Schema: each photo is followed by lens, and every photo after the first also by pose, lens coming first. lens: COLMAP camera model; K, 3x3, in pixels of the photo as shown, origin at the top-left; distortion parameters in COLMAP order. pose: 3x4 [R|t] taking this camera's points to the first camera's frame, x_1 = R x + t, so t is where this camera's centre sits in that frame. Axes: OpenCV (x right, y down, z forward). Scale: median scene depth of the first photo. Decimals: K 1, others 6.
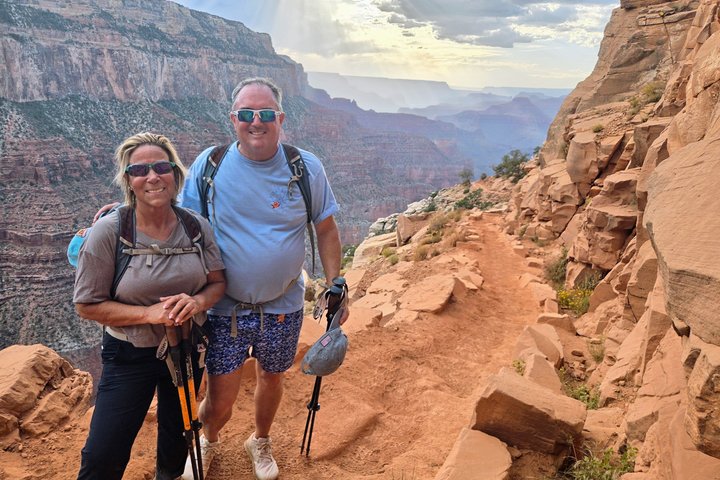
lens RADIAL K [[488.9, 0, 360.0], [0, 488.9, 240.0], [0, 0, 1]] dist [0.034877, 0.000505]
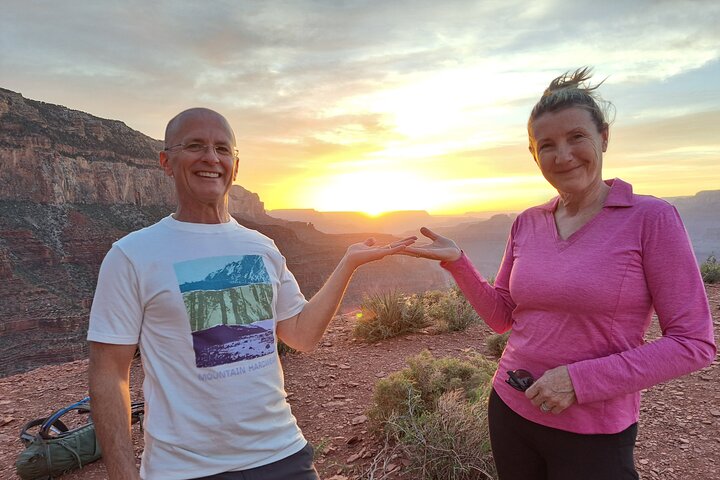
lens RADIAL K [[520.4, 0, 360.0], [0, 520.4, 240.0], [0, 0, 1]] dist [0.012458, -0.001631]
pose [[0.996164, -0.080854, 0.033453, 0.122116], [0.086813, 0.961102, -0.262196, 0.009523], [-0.010952, 0.264095, 0.964435, 0.238352]]
